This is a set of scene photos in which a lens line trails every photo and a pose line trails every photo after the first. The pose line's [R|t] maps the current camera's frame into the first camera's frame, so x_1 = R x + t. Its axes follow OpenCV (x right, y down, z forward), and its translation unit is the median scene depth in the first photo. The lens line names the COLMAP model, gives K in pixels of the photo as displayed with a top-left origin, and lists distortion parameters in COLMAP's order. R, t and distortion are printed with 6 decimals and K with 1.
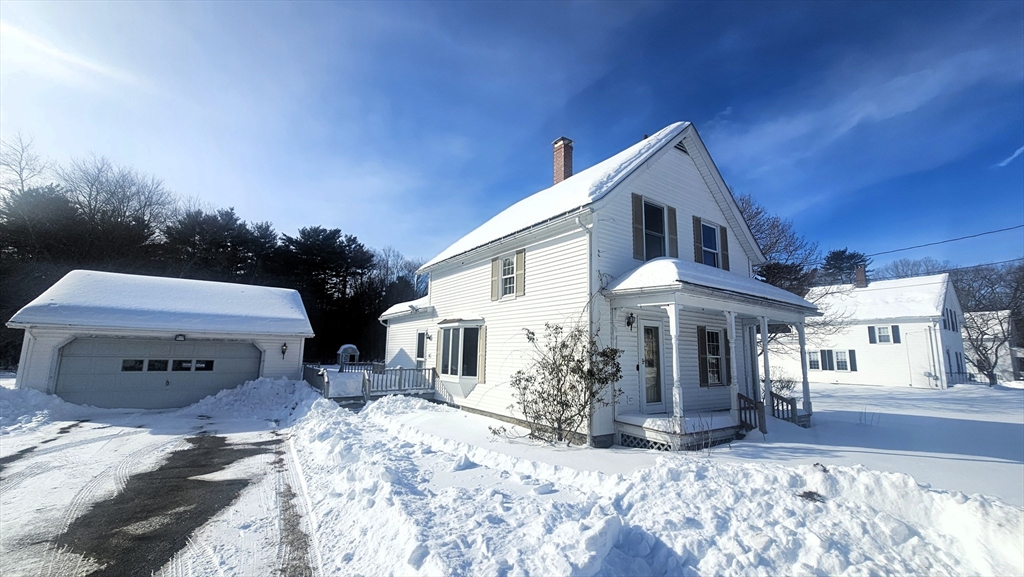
lens RADIAL K [[417.8, 0, 505.8], [0, 417.8, 291.3], [0, 0, 1]] dist [0.000735, 0.001446]
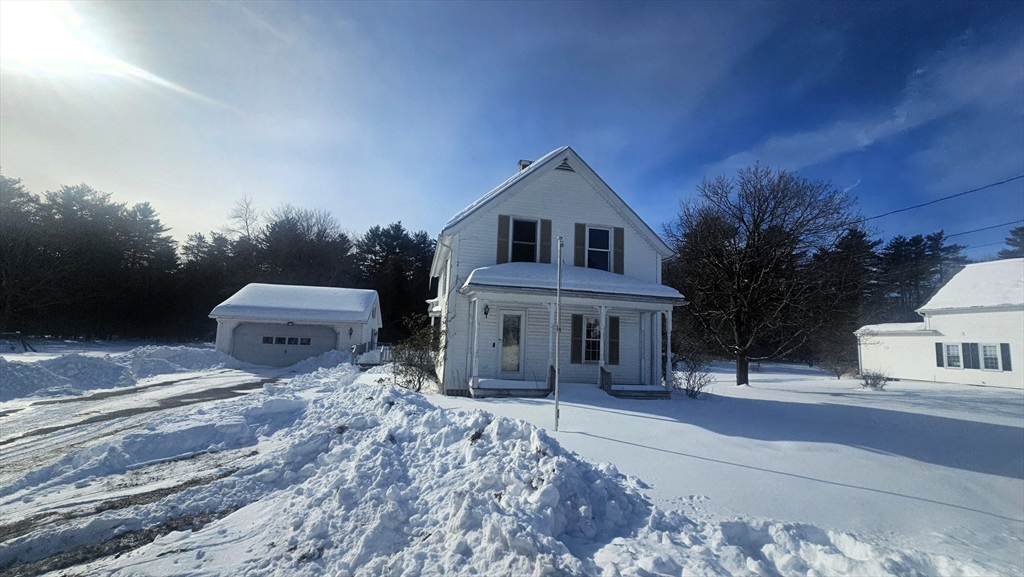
lens RADIAL K [[417.8, 0, 506.4], [0, 417.8, 290.5], [0, 0, 1]] dist [0.000735, 0.001446]
pose [[0.922938, -0.028446, -0.383896, 0.324277], [0.037098, 0.999197, 0.015152, -0.005912], [0.383157, -0.028226, 0.923252, -0.088727]]
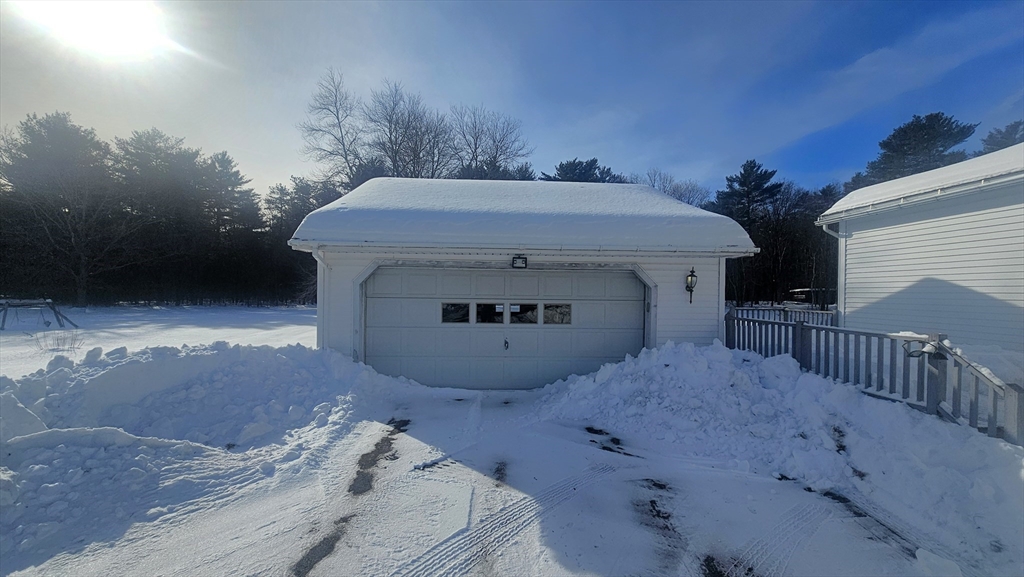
lens RADIAL K [[417.8, 0, 505.9], [0, 417.8, 289.5], [0, 0, 1]] dist [0.000735, 0.001446]
pose [[0.849735, -0.012067, -0.527072, -0.269424], [0.083229, 0.990272, 0.111508, 0.044326], [0.520599, -0.138620, 0.842473, 0.283088]]
